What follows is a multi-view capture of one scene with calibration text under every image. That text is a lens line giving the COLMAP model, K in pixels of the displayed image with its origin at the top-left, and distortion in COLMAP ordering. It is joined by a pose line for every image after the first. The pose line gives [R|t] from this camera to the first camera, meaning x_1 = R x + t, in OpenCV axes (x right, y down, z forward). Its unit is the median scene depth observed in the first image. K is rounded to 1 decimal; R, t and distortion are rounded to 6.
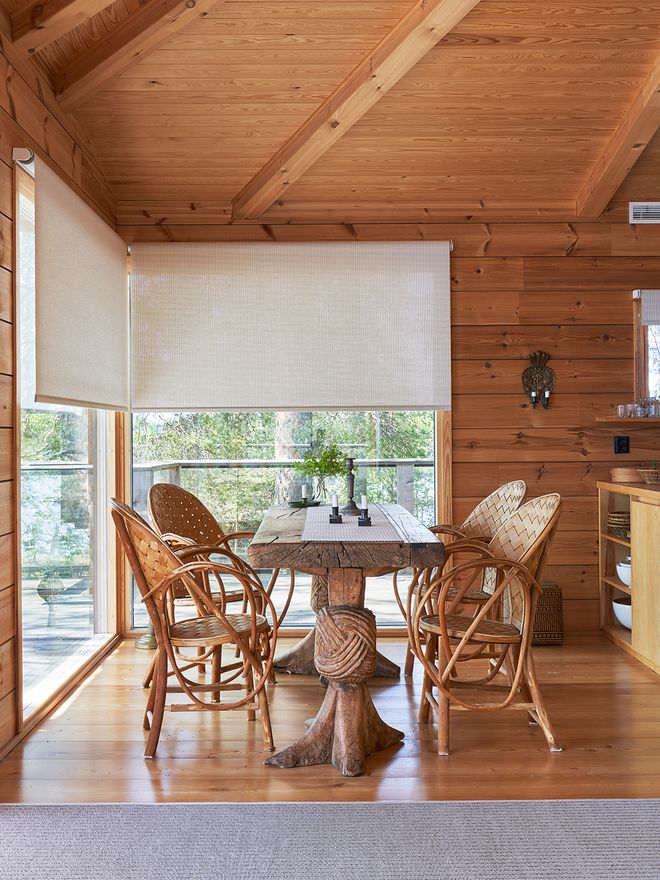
lens RADIAL K [[809.2, 0, 328.4], [0, 809.2, 429.7], [0, 0, 1]] dist [-0.004554, -0.014809]
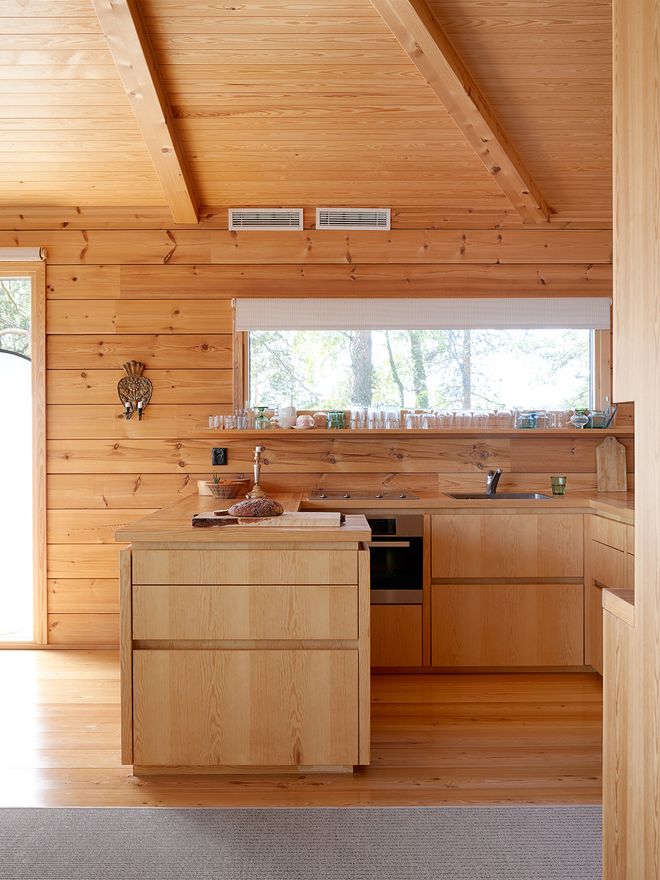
lens RADIAL K [[809.2, 0, 328.4], [0, 809.2, 429.7], [0, 0, 1]] dist [-0.004554, -0.014809]
pose [[0.999988, 0.004386, -0.002032, 0.496111], [-0.004390, 0.999989, -0.001828, -0.012679], [0.002024, 0.001836, 0.999996, 0.019905]]
